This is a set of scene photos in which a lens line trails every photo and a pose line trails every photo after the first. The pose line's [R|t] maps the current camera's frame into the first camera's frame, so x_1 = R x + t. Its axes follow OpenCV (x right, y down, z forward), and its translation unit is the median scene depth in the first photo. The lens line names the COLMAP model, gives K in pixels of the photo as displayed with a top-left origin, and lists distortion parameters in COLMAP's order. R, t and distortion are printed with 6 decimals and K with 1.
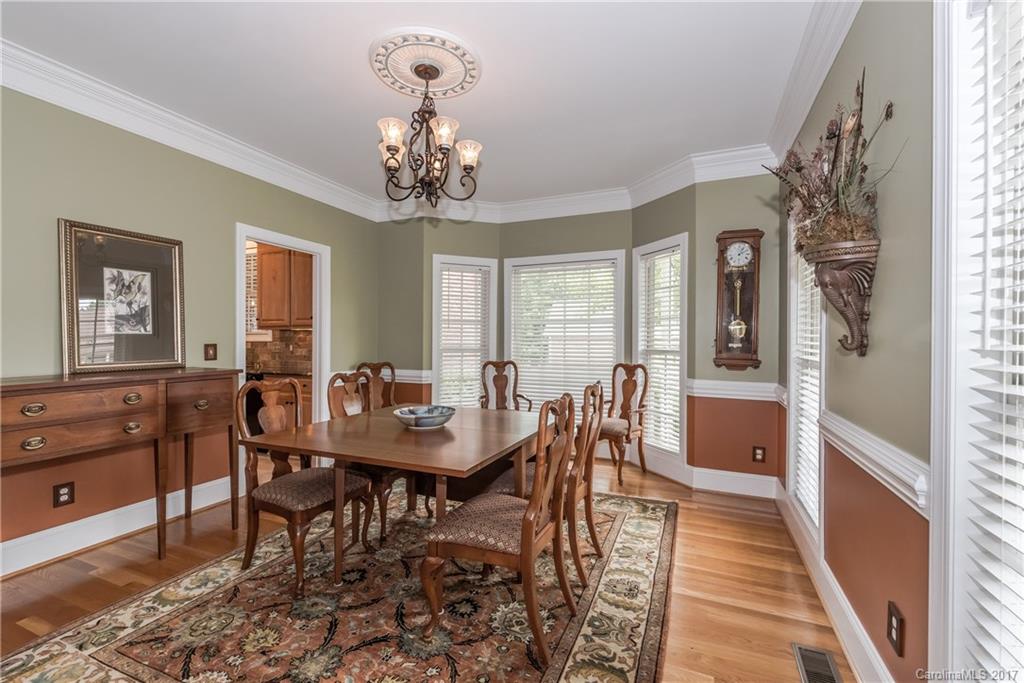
lens RADIAL K [[435.2, 0, 508.6], [0, 435.2, 339.3], [0, 0, 1]] dist [0.002260, 0.000339]
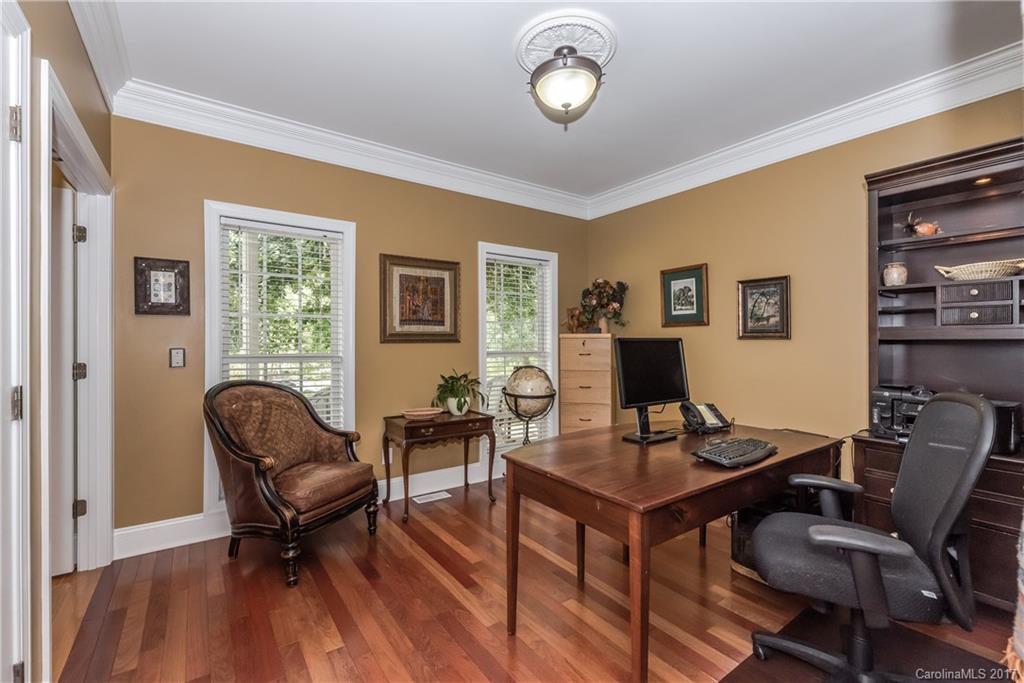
lens RADIAL K [[435.2, 0, 508.6], [0, 435.2, 339.3], [0, 0, 1]] dist [0.002260, 0.000339]
pose [[0.858296, -0.012117, -0.513011, 0.073761], [0.008588, 0.999920, -0.009249, 0.000546], [0.513082, 0.003533, 0.858332, 0.168033]]
